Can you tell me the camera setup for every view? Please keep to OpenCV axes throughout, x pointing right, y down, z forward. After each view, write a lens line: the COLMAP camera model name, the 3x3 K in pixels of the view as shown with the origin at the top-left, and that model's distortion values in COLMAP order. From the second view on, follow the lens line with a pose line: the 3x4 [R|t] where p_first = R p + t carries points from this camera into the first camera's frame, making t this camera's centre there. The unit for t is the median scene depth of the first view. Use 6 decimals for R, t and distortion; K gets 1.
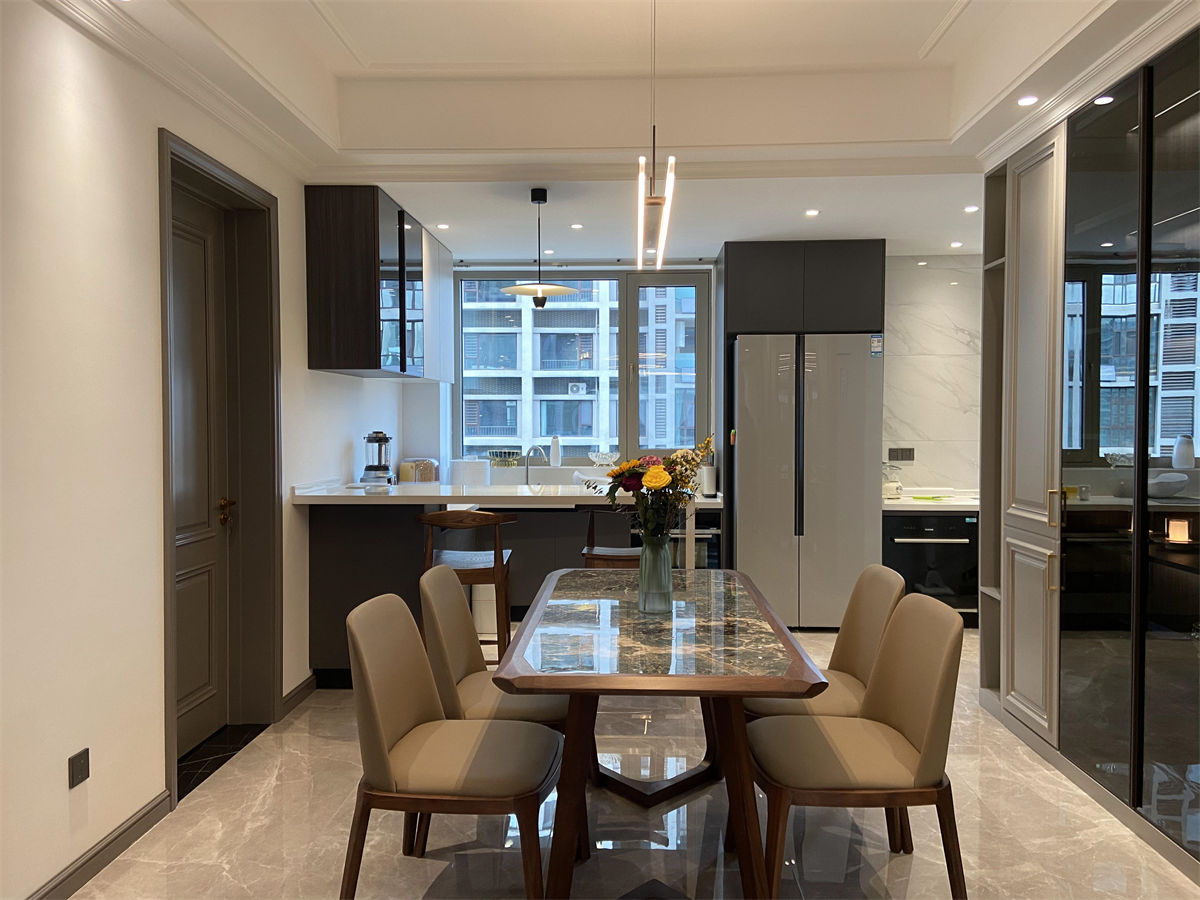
lens RADIAL K [[905.1, 0, 594.5], [0, 905.1, 444.6], [0, 0, 1]] dist [0.076265, -0.079074]
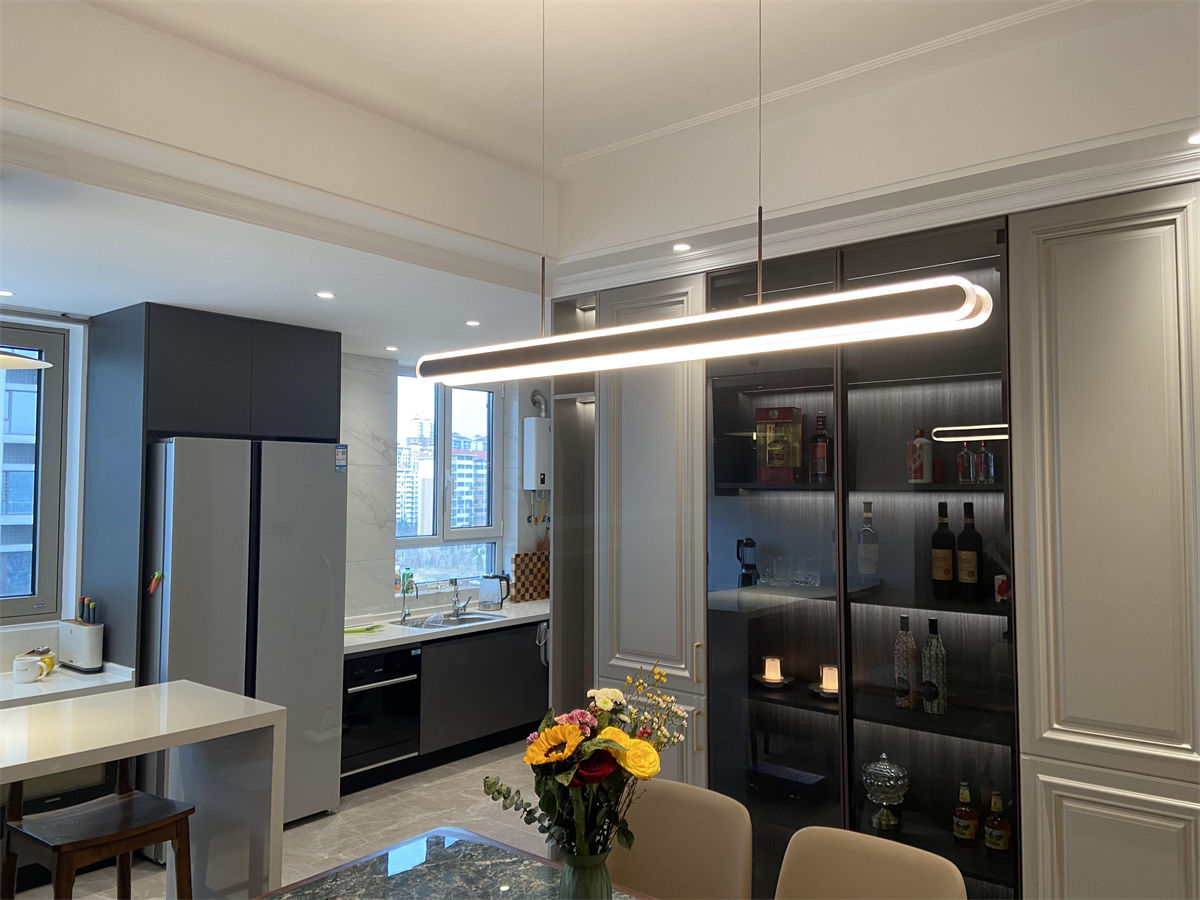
lens RADIAL K [[905.1, 0, 606.4], [0, 905.1, 440.0], [0, 0, 1]] dist [0.076265, -0.079074]
pose [[0.600620, 0.042651, 0.798396, -0.204934], [0.020668, 0.997414, -0.068831, -0.061331], [-0.799267, 0.057843, 0.598186, 0.297601]]
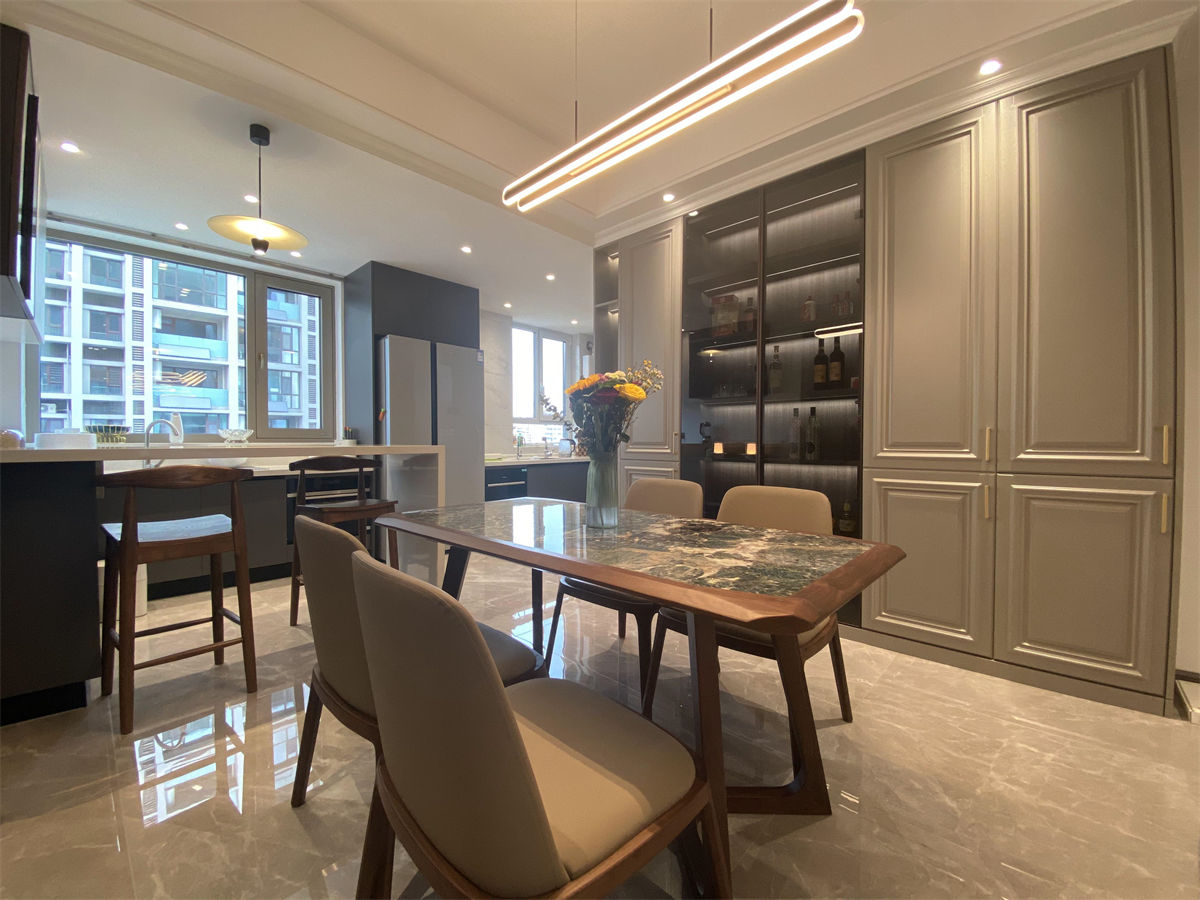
lens RADIAL K [[486.0, 0, 602.9], [0, 486.0, 446.7], [0, 0, 1]] dist [0.008379, -0.007130]
pose [[0.648492, -0.006697, 0.761192, -0.168758], [0.020333, 0.999757, -0.008526, 0.049202], [-0.760950, 0.021006, 0.648470, 0.315194]]
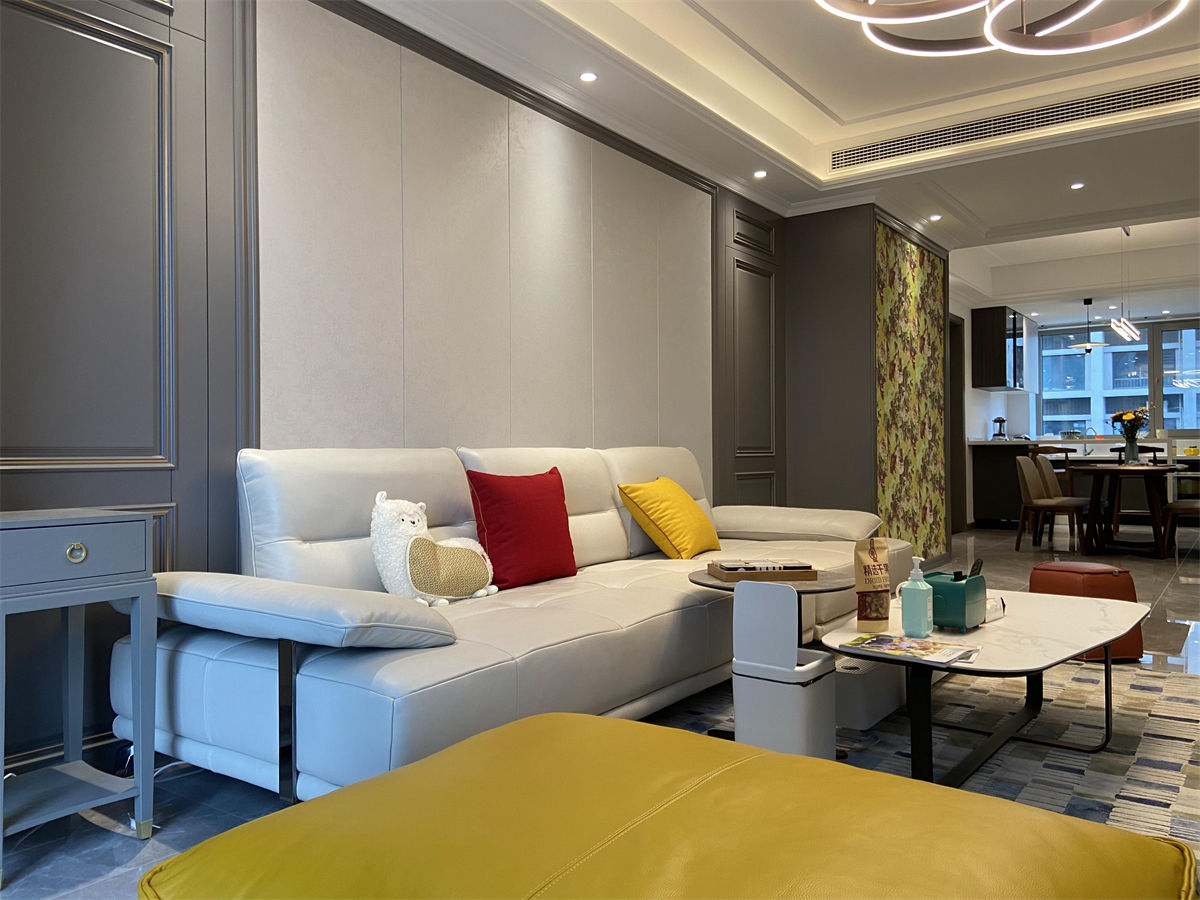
lens RADIAL K [[905.1, 0, 588.9], [0, 905.1, 448.8], [0, 0, 1]] dist [0.076265, -0.079074]
pose [[0.834673, -0.006418, -0.550709, 0.114009], [-0.009635, 0.999609, -0.026253, 0.107157], [0.550662, 0.027219, 0.834285, -1.105641]]
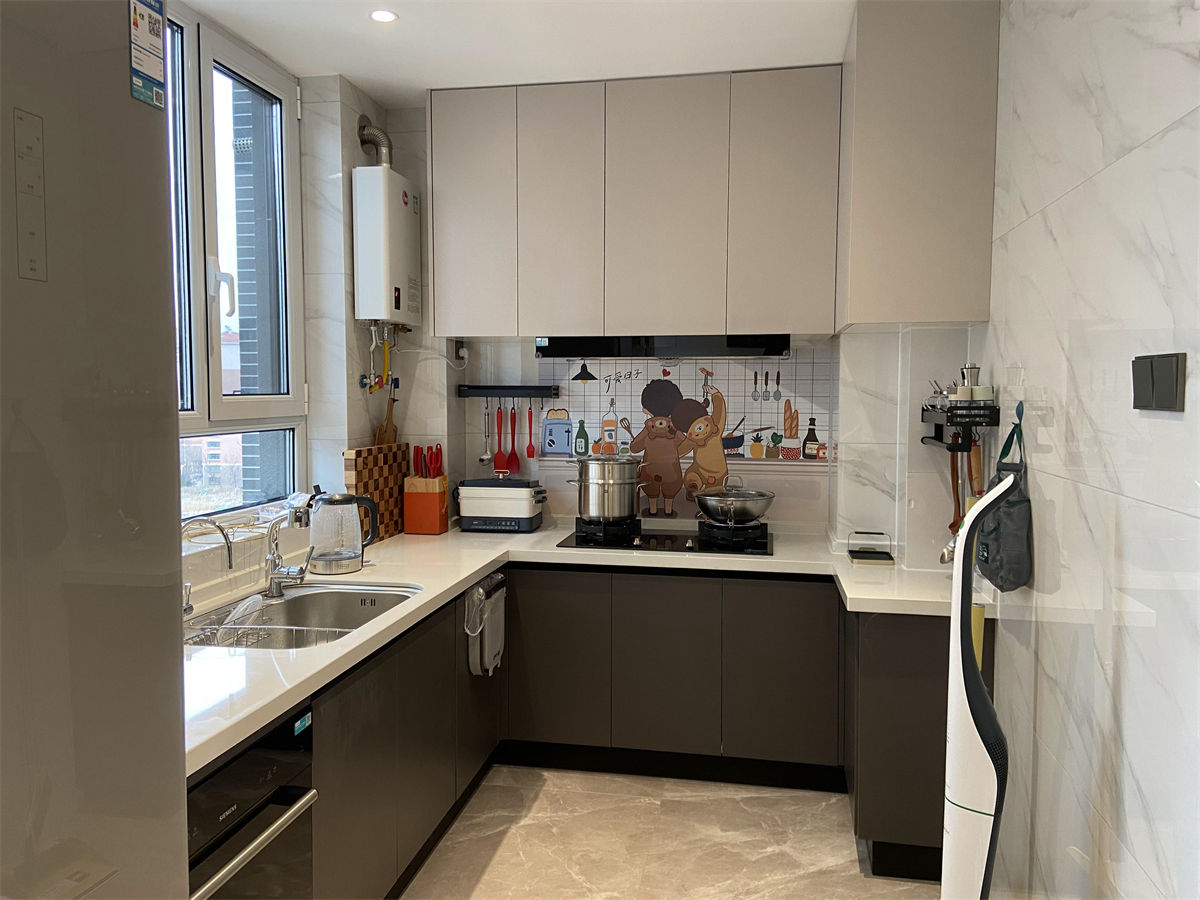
lens RADIAL K [[905.1, 0, 595.9], [0, 905.1, 446.0], [0, 0, 1]] dist [0.076265, -0.079074]
pose [[0.144572, -0.058599, 0.987758, 0.117674], [0.022367, 0.998183, 0.055944, -0.029604], [-0.989241, 0.014005, 0.145621, 0.852011]]
